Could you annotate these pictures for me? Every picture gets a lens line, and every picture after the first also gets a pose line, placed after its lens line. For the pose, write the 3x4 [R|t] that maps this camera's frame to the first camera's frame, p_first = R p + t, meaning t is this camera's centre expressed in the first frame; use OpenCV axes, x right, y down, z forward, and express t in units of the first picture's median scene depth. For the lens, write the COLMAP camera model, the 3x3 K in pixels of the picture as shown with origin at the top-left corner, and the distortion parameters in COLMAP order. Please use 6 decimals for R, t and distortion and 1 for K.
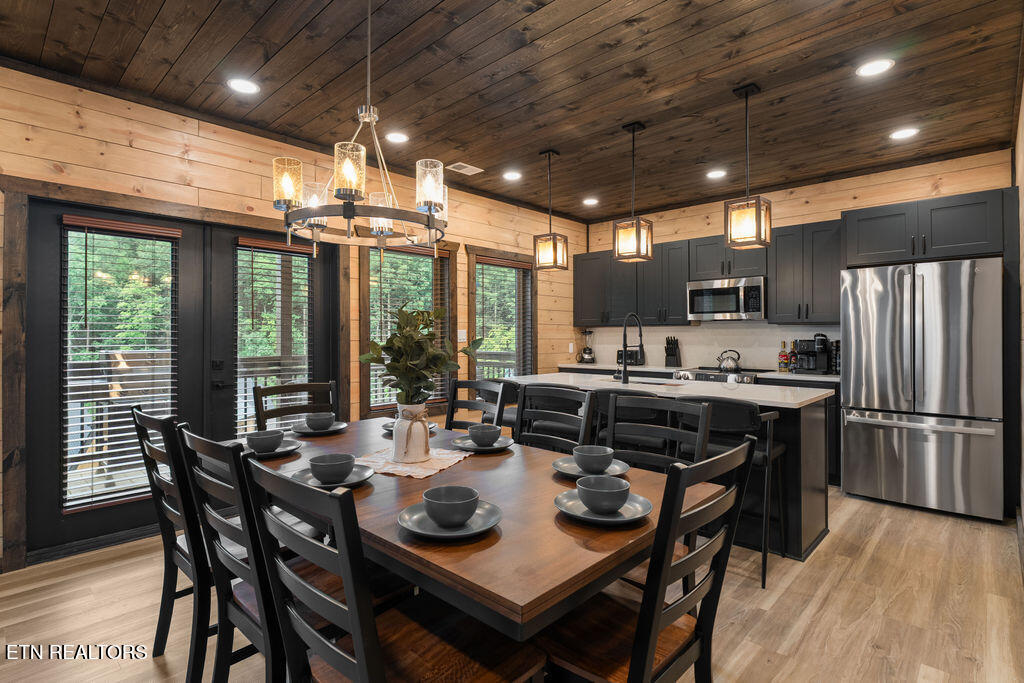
lens RADIAL K [[485.8, 0, 512.0], [0, 485.8, 341.5], [0, 0, 1]] dist [-0.000266, -0.000022]
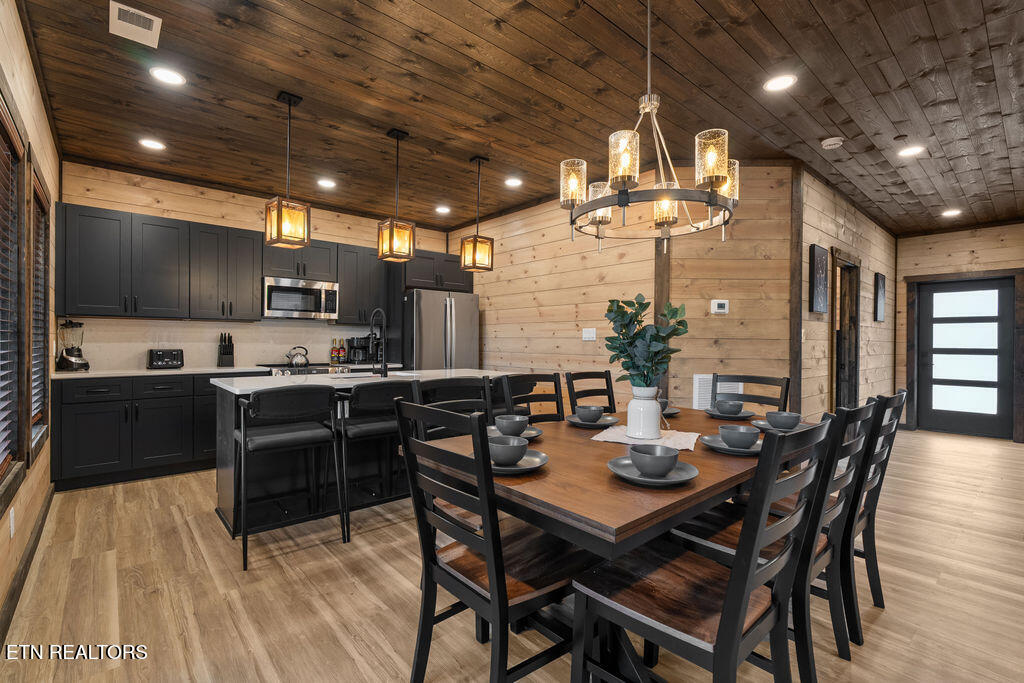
lens RADIAL K [[468.4, 0, 507.5], [0, 468.4, 339.4], [0, 0, 1]] dist [-0.002013, -0.000359]
pose [[0.121259, 0.002126, 0.992619, -0.500798], [-0.001221, 0.999997, -0.001993, 0.002511], [-0.992620, -0.000970, 0.121261, 0.419351]]
